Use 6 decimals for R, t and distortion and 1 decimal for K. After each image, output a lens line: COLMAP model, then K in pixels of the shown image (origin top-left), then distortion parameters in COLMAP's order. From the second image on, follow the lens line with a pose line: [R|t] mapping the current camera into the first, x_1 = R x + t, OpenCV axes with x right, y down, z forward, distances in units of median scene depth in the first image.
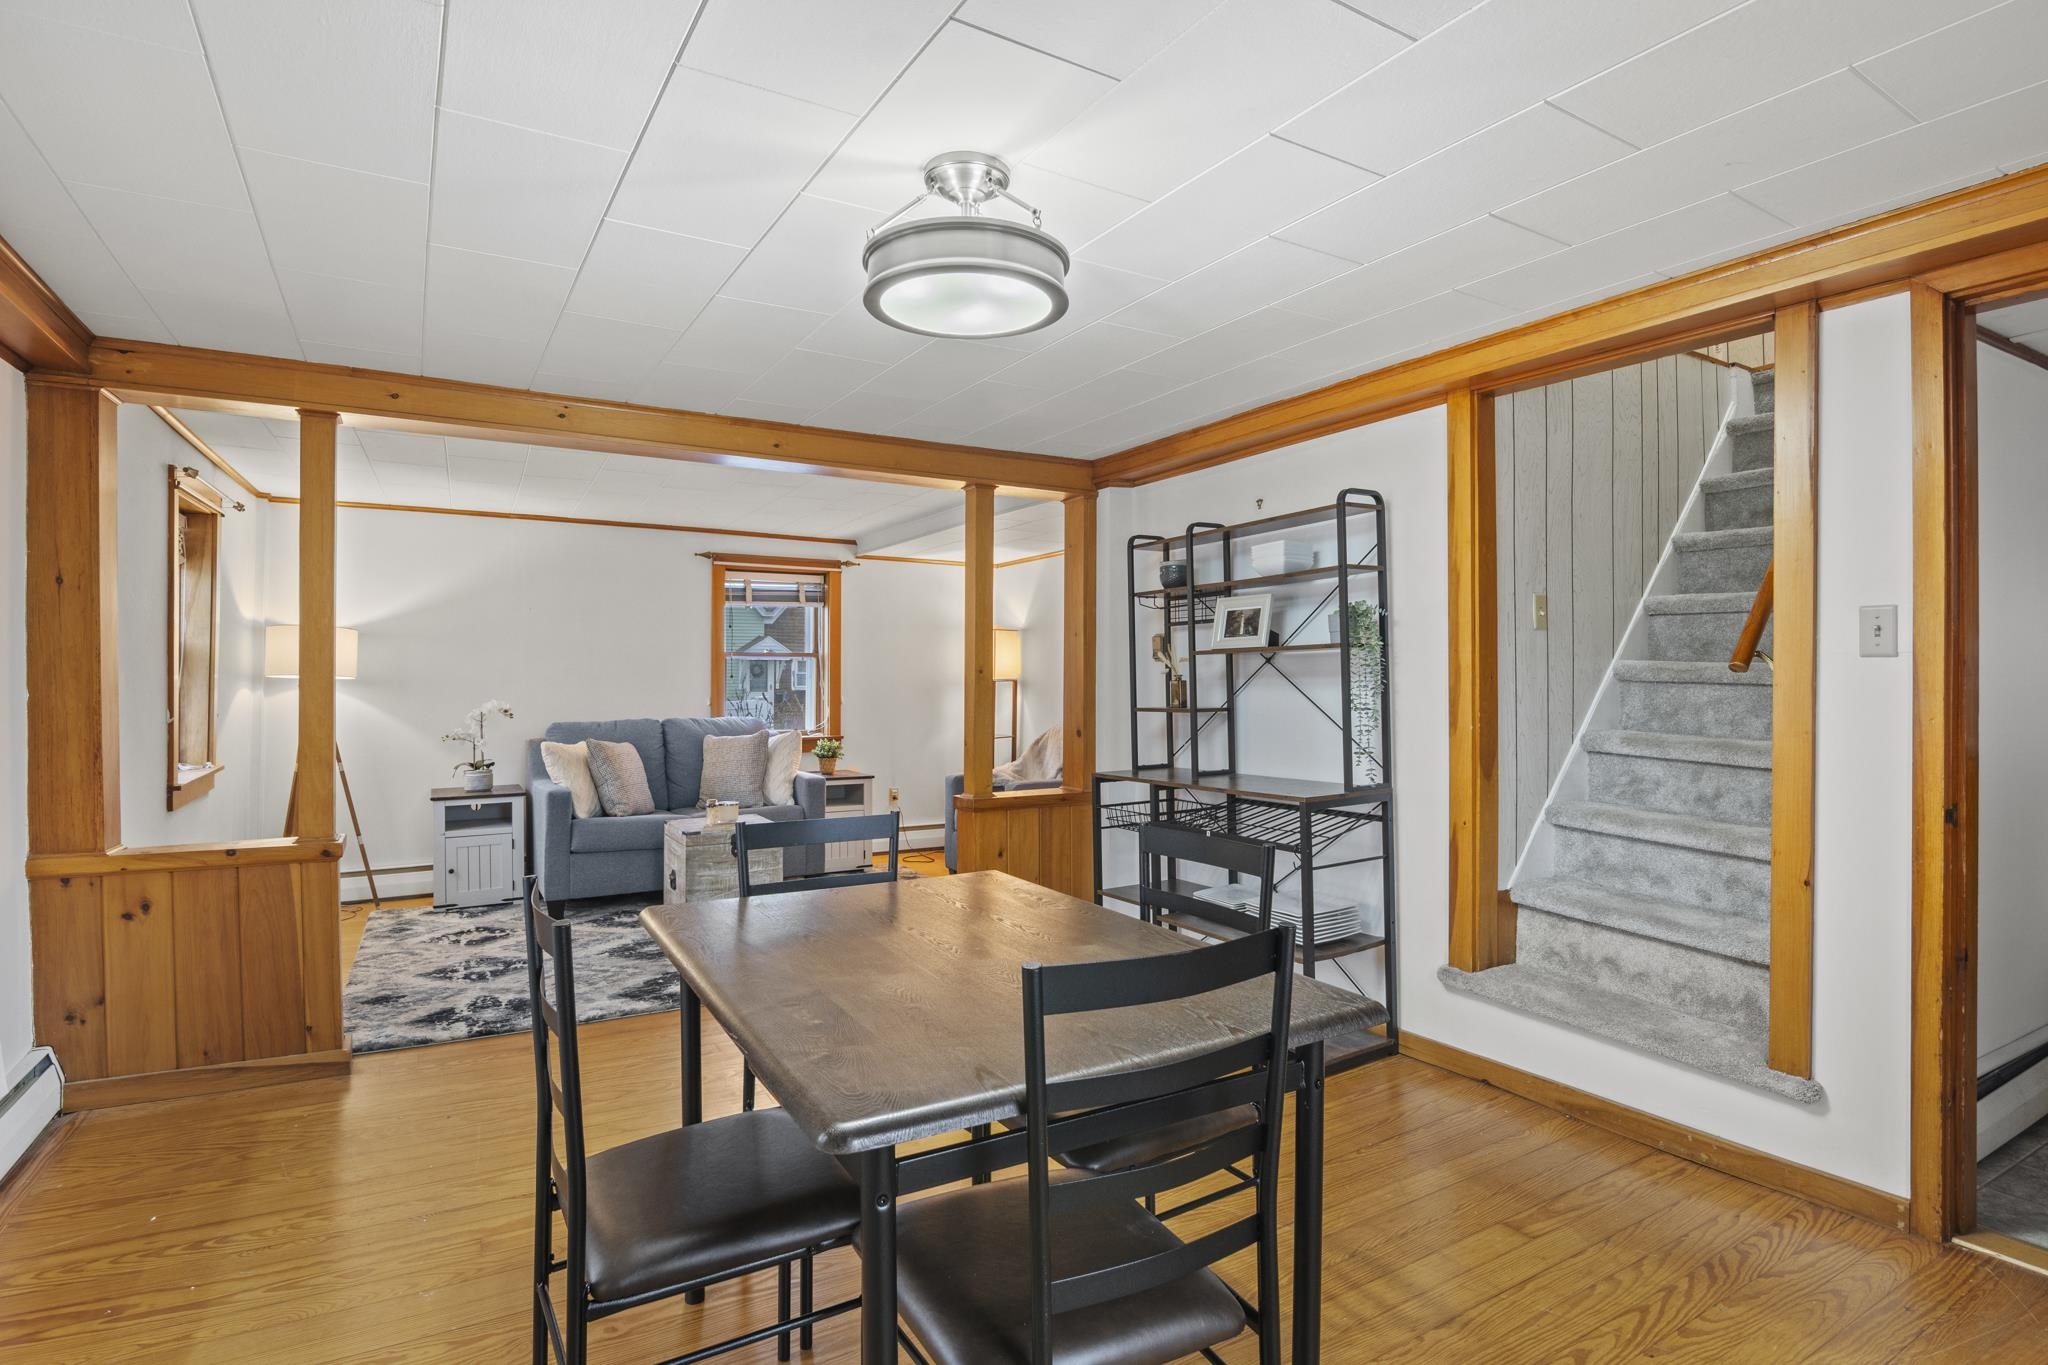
lens RADIAL K [[1013.9, 0, 1016.3], [0, 1013.9, 677.3], [0, 0, 1]] dist [-0.022614, -0.001647]
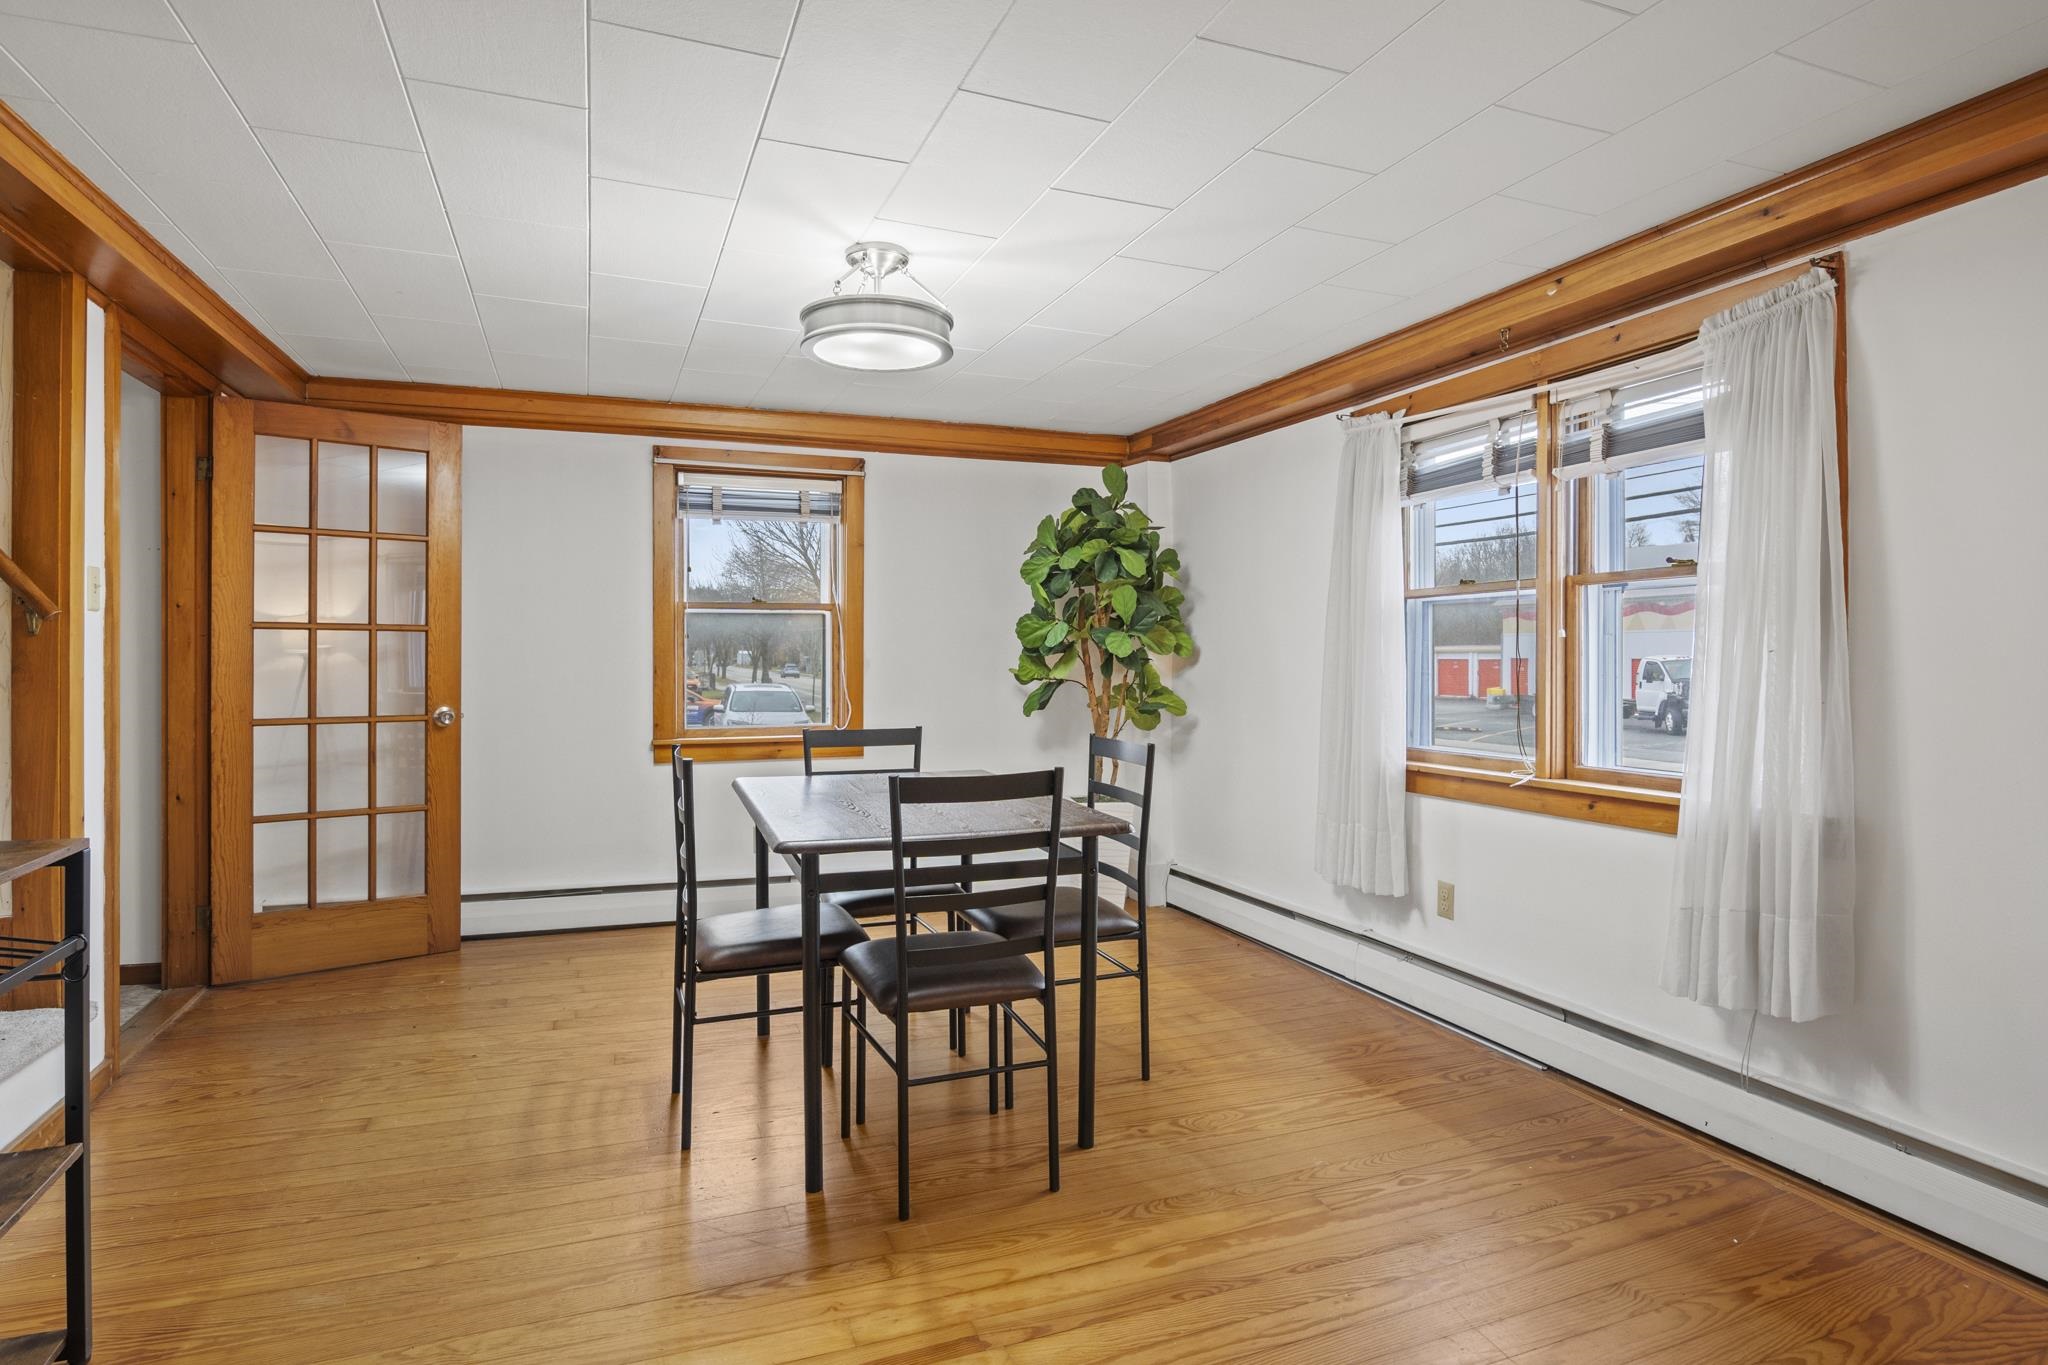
lens RADIAL K [[1076.3, 0, 1023.2], [0, 1076.3, 660.3], [0, 0, 1]] dist [-0.019582, -0.001583]
pose [[-0.985556, 0.000533, 0.169349, -0.170566], [0.002041, 0.999960, 0.008731, 0.011827], [-0.169338, 0.008950, -0.985517, 0.831735]]
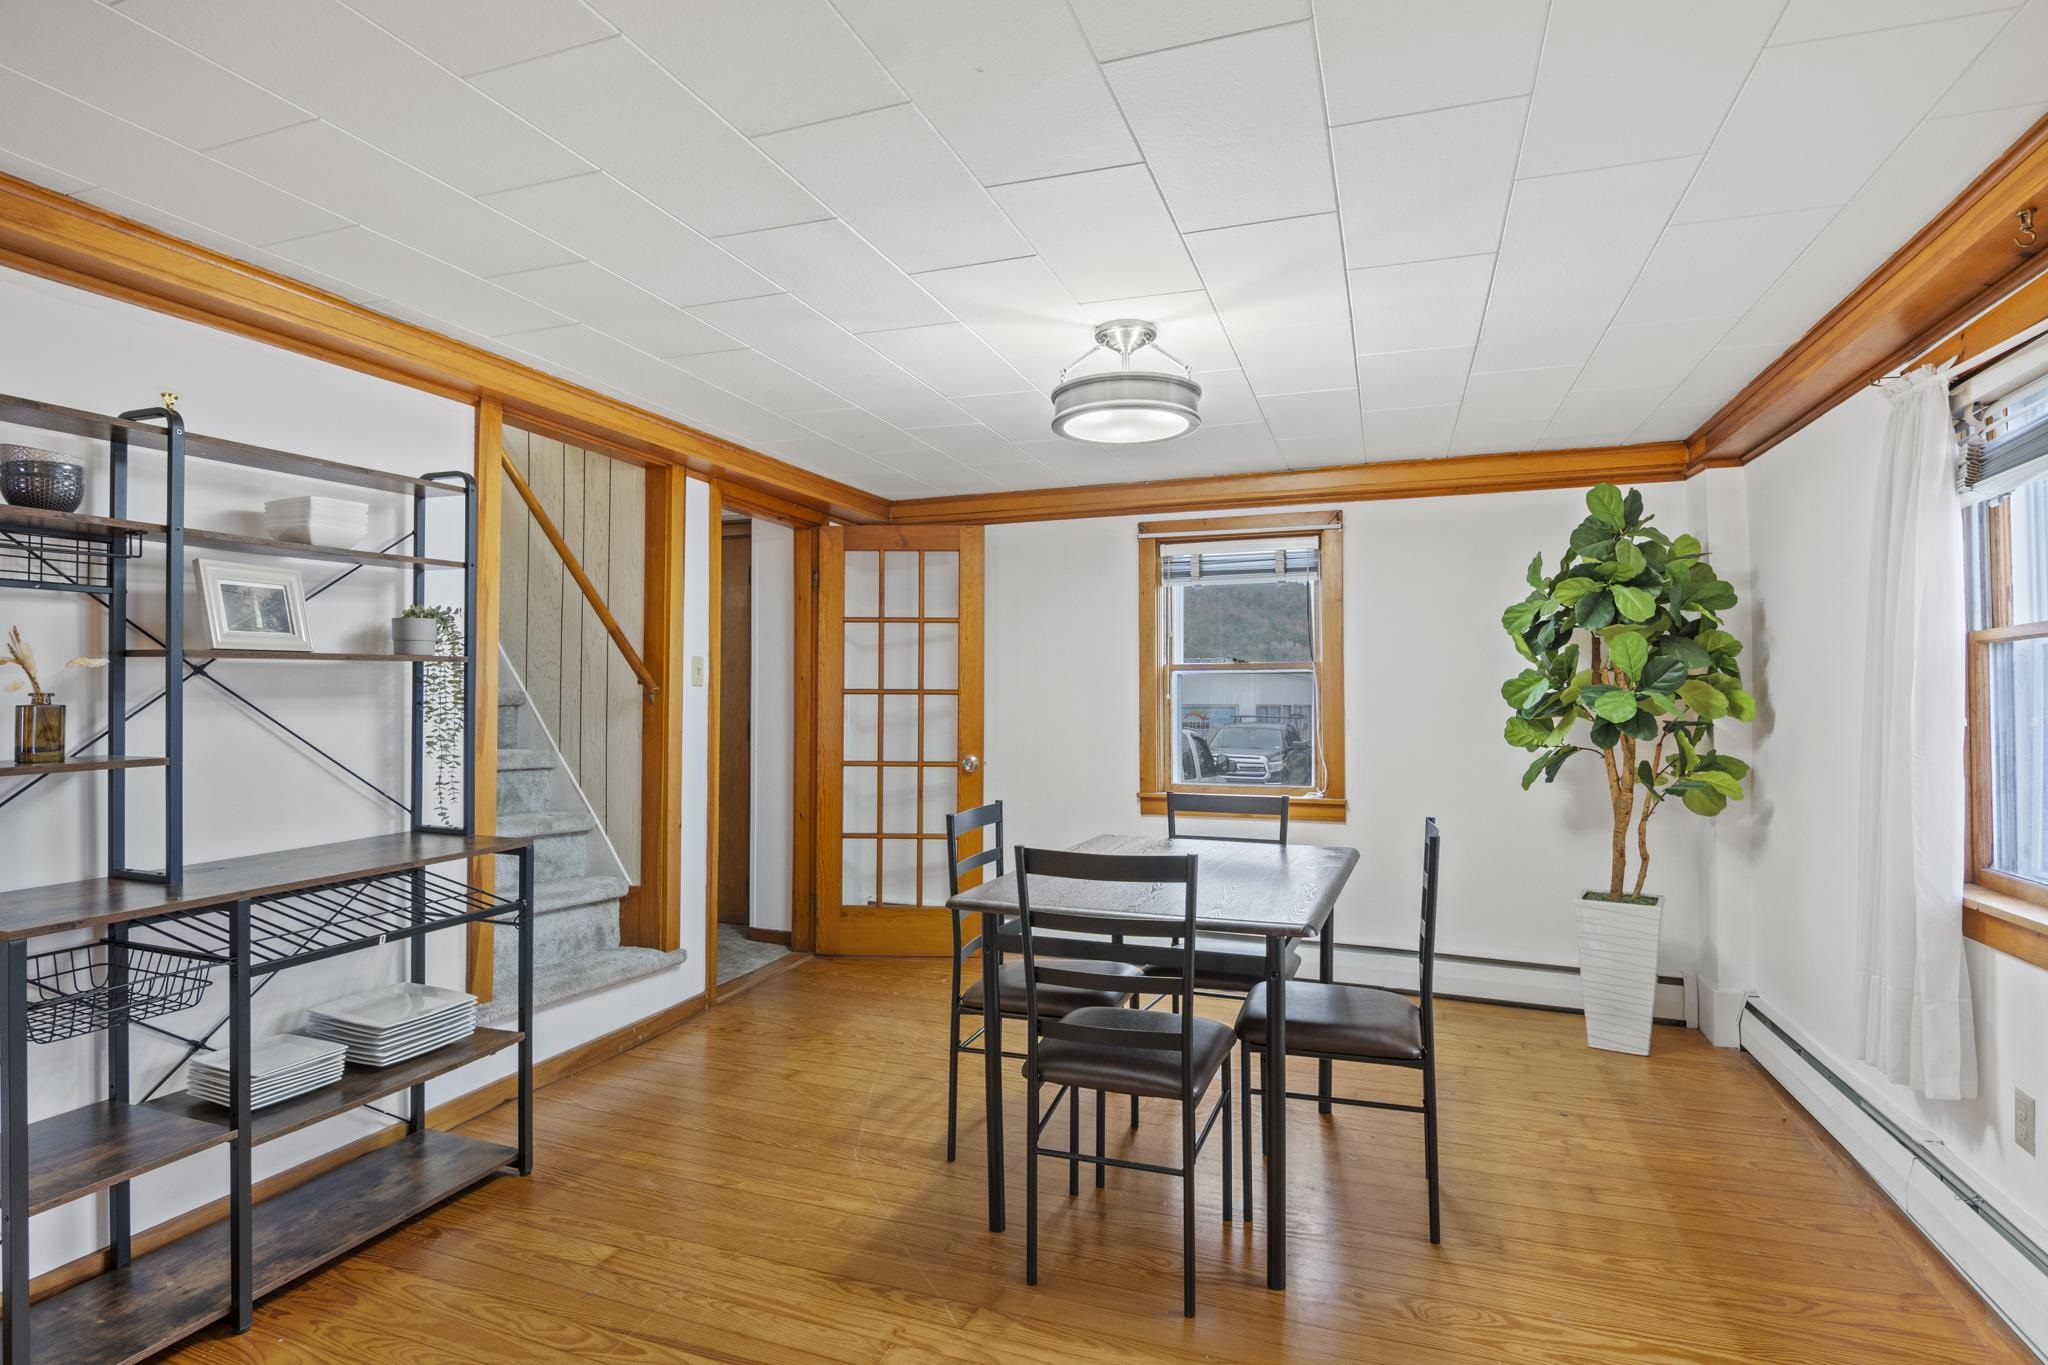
lens RADIAL K [[1056.2, 0, 1019.7], [0, 1056.2, 680.7], [0, 0, 1]] dist [-0.006762, -0.010276]
pose [[-0.627156, 0.014970, 0.778750, -0.375751], [0.003097, 0.999855, -0.016726, 0.000960], [-0.778888, -0.008078, -0.627112, 0.700842]]
